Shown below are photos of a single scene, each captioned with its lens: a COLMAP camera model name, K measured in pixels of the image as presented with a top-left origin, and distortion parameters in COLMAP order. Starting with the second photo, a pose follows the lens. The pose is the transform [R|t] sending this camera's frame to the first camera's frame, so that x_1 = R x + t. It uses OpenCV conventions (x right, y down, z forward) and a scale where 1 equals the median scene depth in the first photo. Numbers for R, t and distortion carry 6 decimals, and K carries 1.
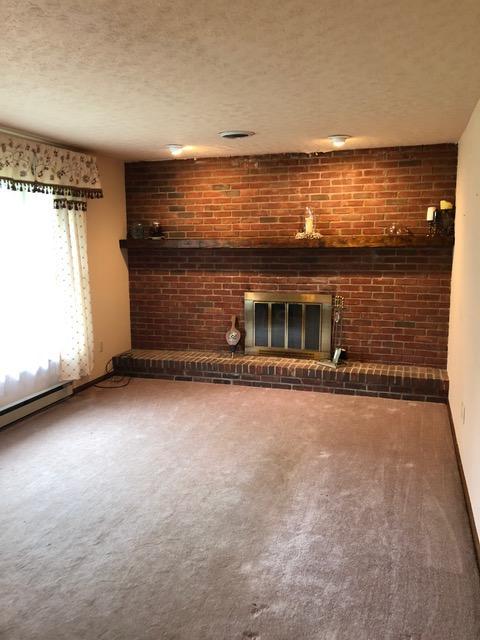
lens RADIAL K [[524.5, 0, 240.1], [0, 524.5, 320.6], [0, 0, 1]] dist [0.011347, 0.001162]
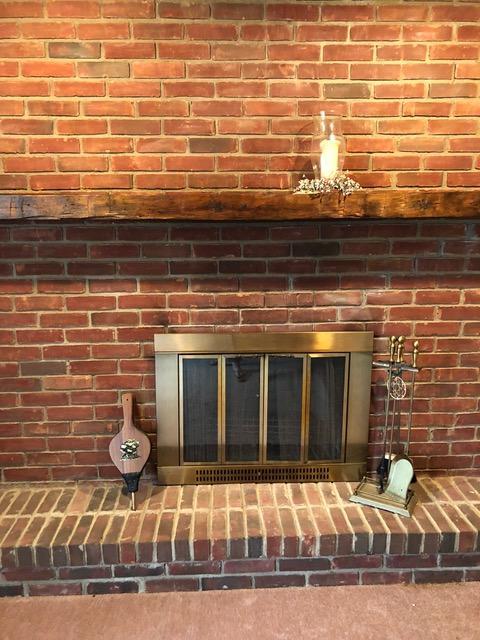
lens RADIAL K [[524.5, 0, 238.7], [0, 524.5, 309.1], [0, 0, 1]] dist [0.011347, 0.001162]
pose [[0.933781, -0.060142, 0.352756, -0.071841], [0.049292, 0.997996, 0.039668, -0.088104], [-0.354435, -0.019653, 0.934874, 0.639470]]
